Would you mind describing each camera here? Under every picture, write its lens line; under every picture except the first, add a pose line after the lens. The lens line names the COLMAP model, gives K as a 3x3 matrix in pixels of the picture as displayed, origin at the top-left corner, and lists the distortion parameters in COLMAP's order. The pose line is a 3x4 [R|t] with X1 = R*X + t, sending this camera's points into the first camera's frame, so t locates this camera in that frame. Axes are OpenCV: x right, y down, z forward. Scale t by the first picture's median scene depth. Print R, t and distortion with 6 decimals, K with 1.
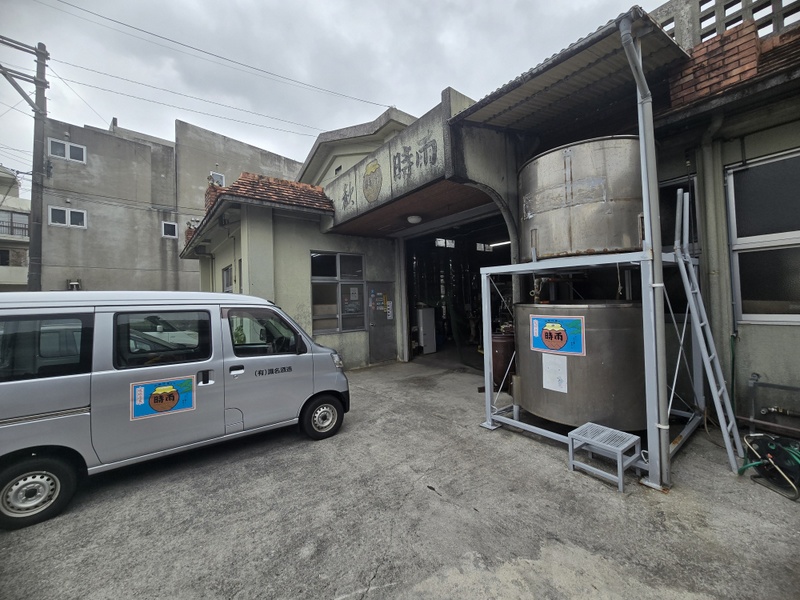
lens RADIAL K [[328.3, 0, 401.8], [0, 328.3, 295.3], [0, 0, 1]] dist [-0.007498, 0.001939]
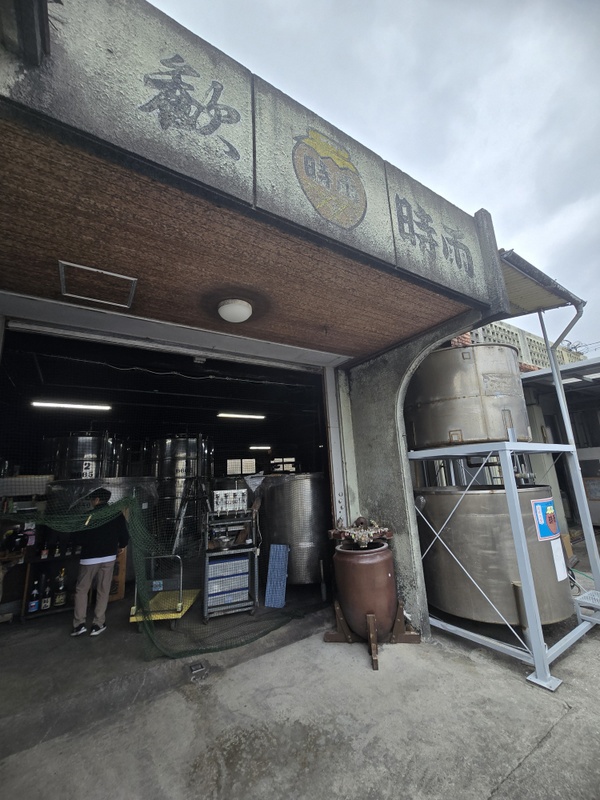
lens RADIAL K [[328.3, 0, 299.1], [0, 328.3, 401.9], [0, 0, 1]] dist [-0.007498, 0.001939]
pose [[0.079103, 0.255872, 0.963469, -0.494264], [0.043778, 0.964673, -0.259786, 0.003687], [-0.995905, 0.062729, 0.065107, 1.283589]]
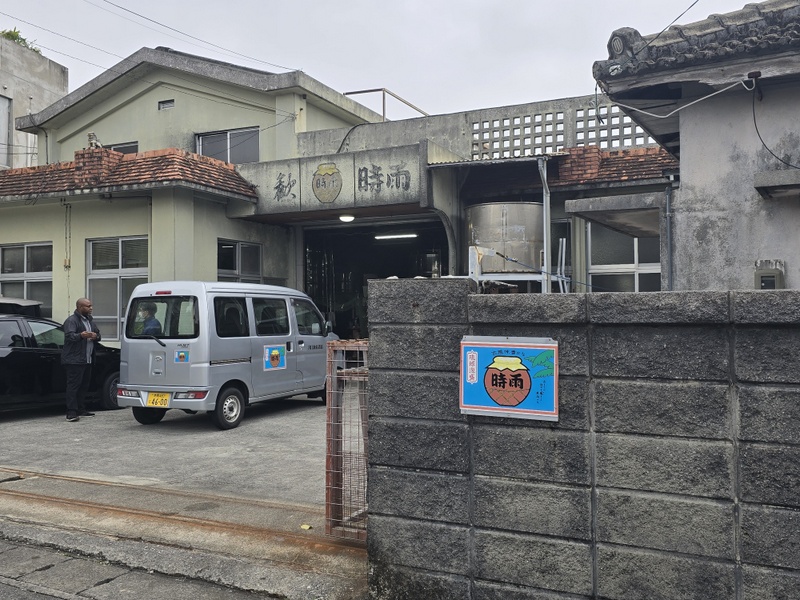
lens RADIAL K [[718.9, 0, 399.7], [0, 718.9, 300.6], [0, 0, 1]] dist [0.049313, -0.001571]
pose [[0.891048, 0.035406, 0.452525, -1.113197], [-0.031828, 0.999373, -0.015522, 0.059979], [-0.452791, -0.000572, 0.891616, -1.383417]]
